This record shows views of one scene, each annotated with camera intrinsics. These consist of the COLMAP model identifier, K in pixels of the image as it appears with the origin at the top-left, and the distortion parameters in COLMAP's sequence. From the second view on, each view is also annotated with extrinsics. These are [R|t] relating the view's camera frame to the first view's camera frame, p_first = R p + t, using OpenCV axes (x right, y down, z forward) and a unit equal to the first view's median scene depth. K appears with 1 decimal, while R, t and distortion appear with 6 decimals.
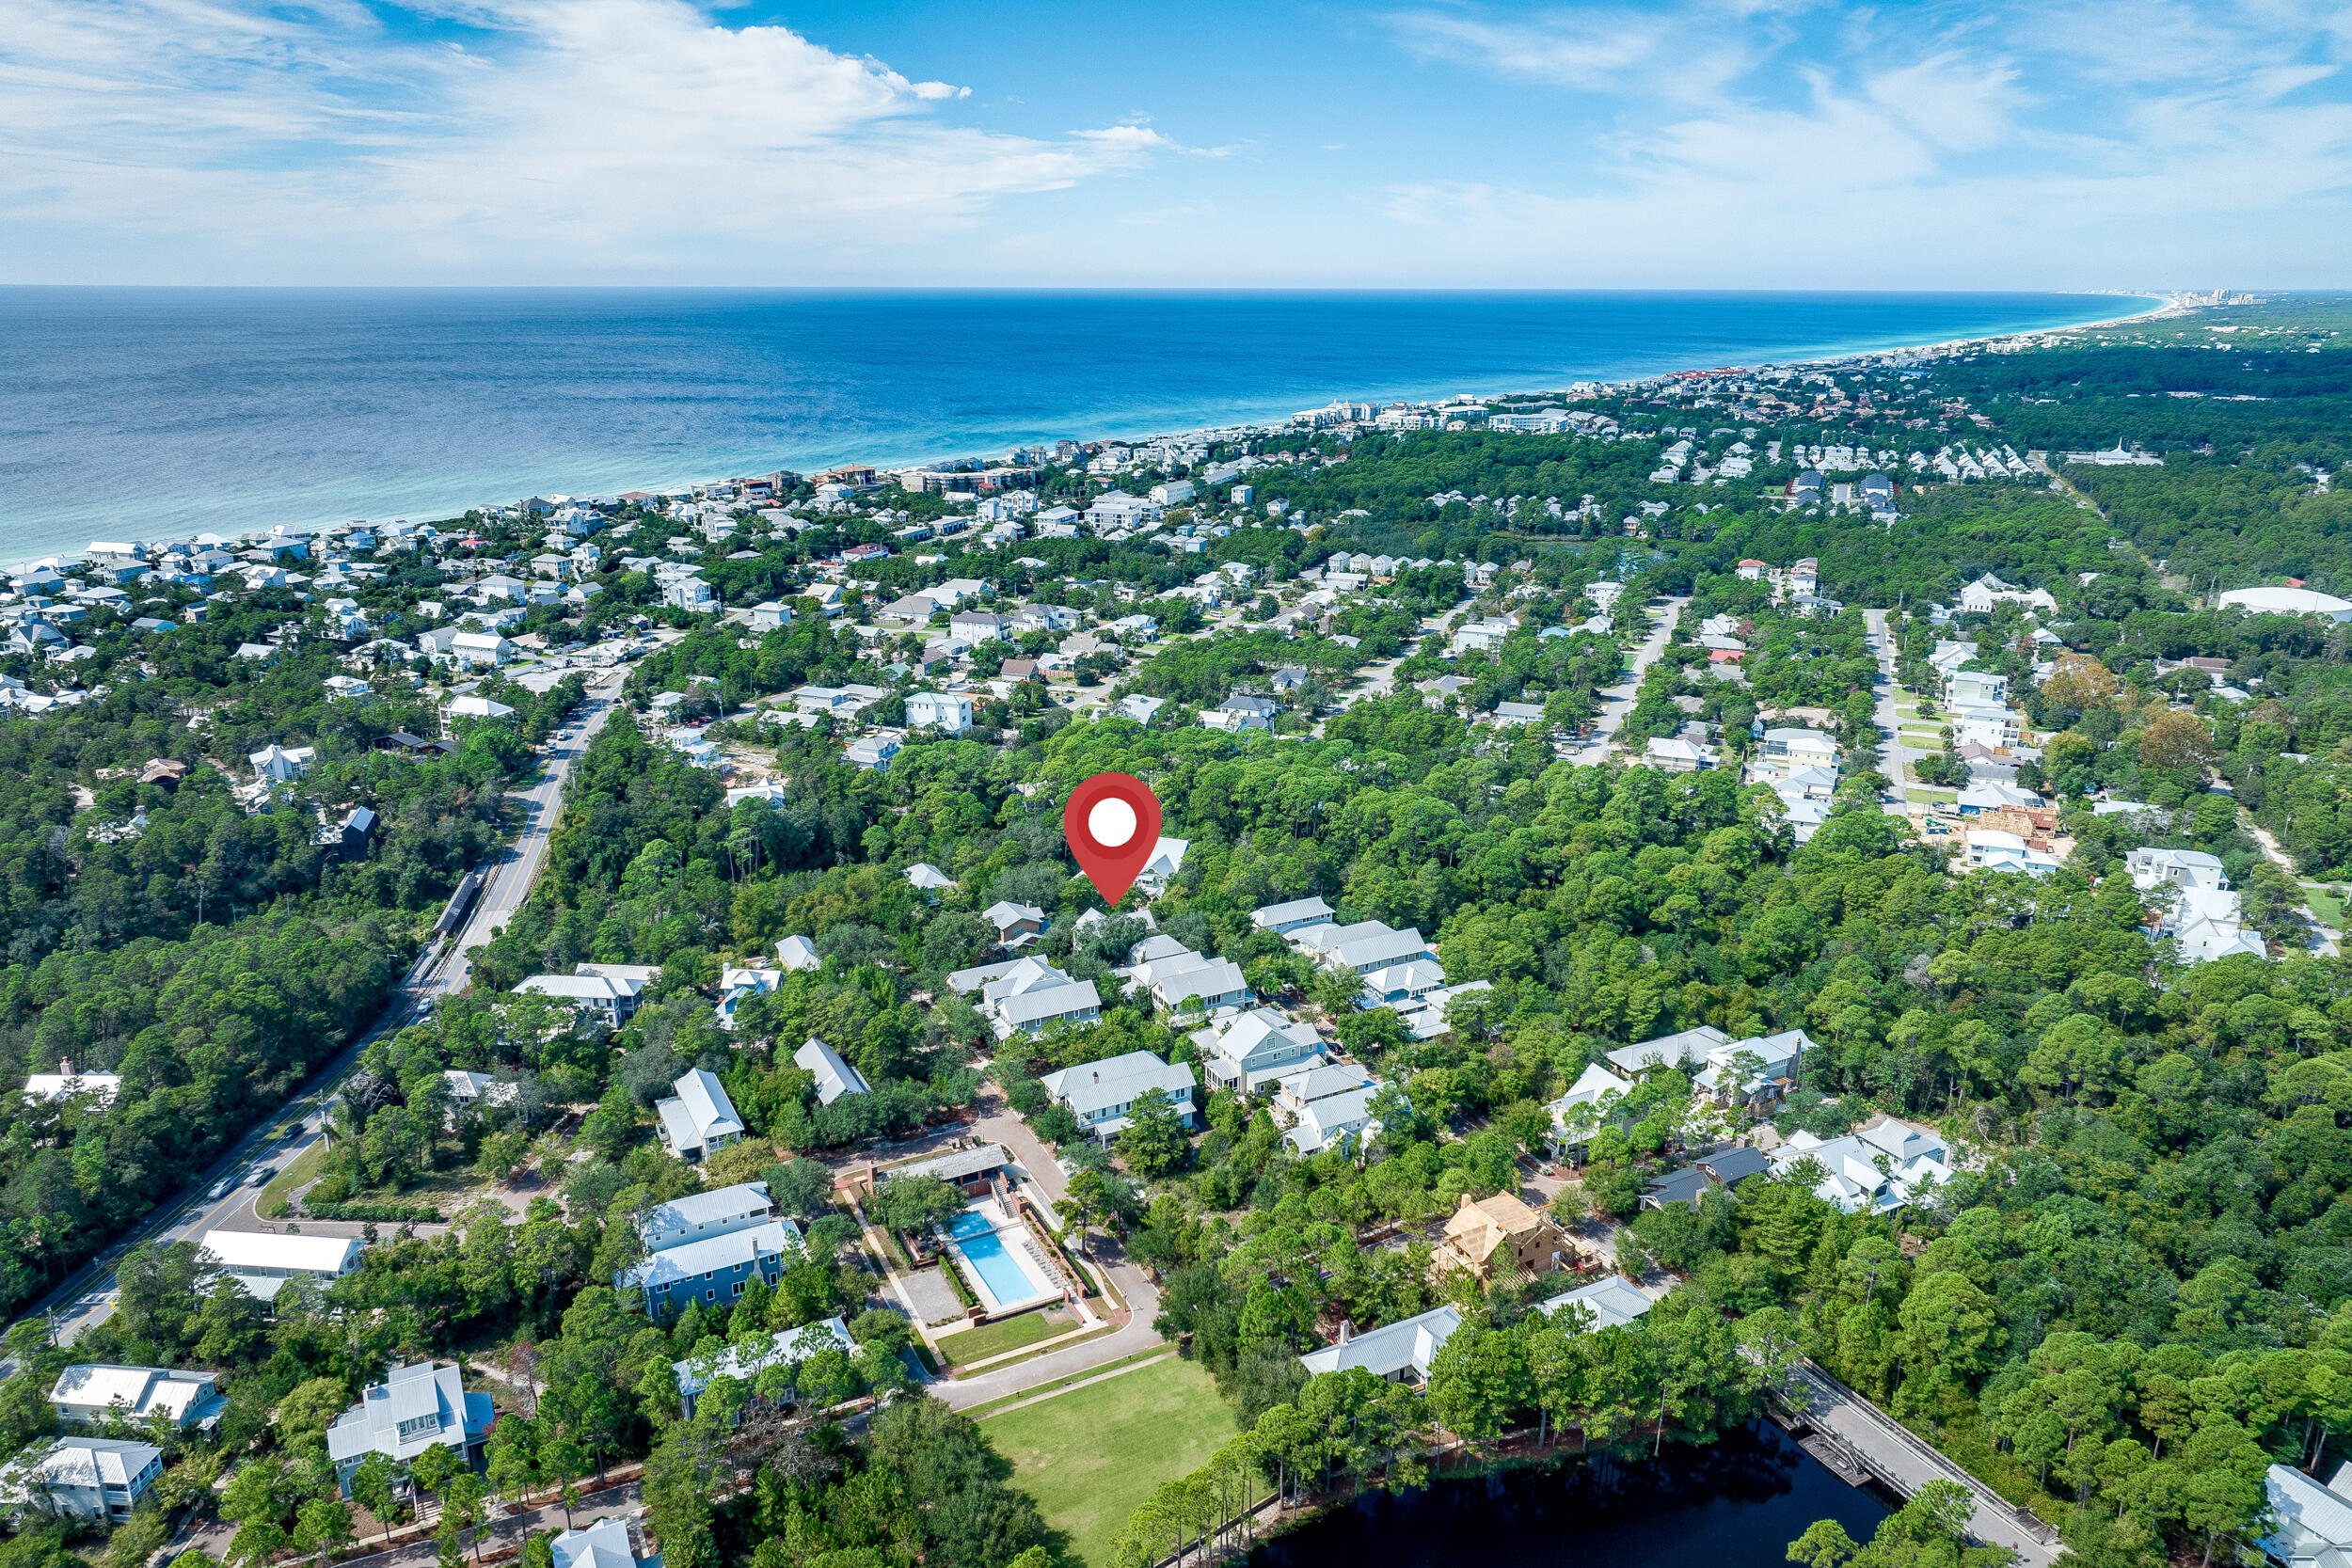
lens RADIAL K [[1610.7, 0, 1176.2], [0, 1610.7, 791.4], [0, 0, 1]] dist [-0.013370, 0.004933]
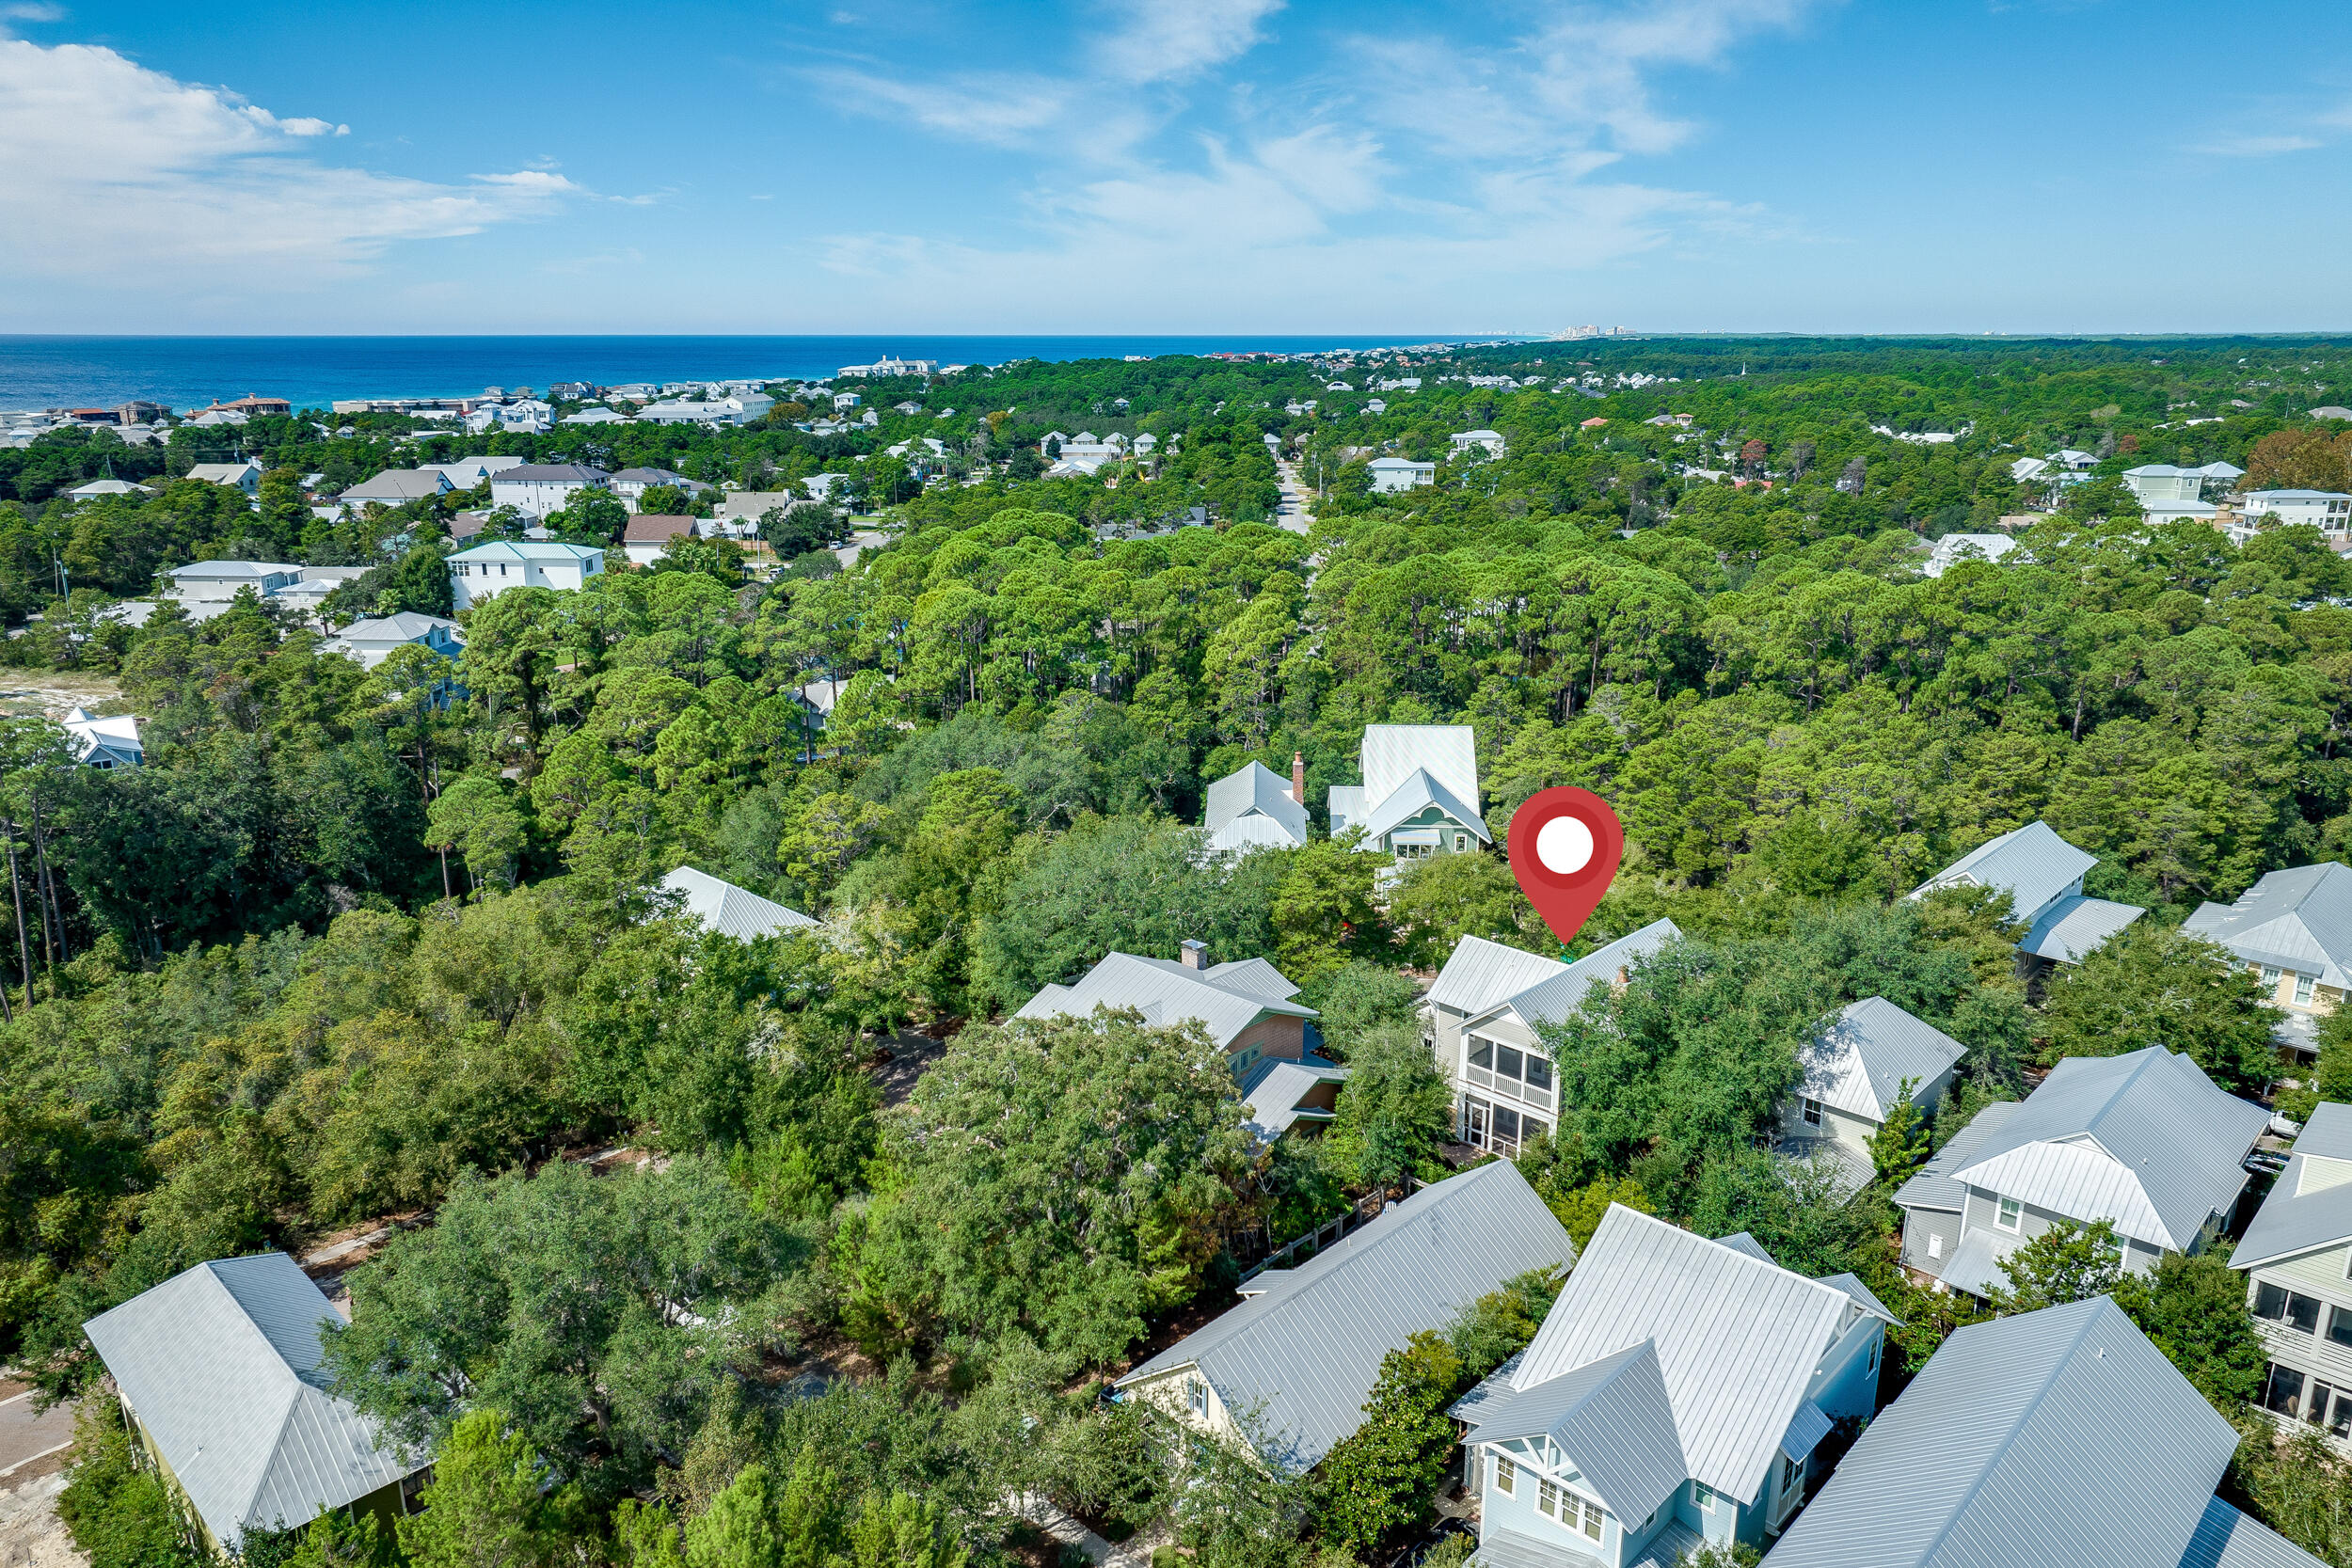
lens RADIAL K [[1610.7, 0, 1186.8], [0, 1610.7, 791.7], [0, 0, 1]] dist [-0.013370, 0.004933]
pose [[0.945312, -0.087925, 0.314093, -0.120863], [0.096487, 0.995264, -0.011784, 0.032238], [-0.311570, 0.041446, 0.949319, 0.519222]]
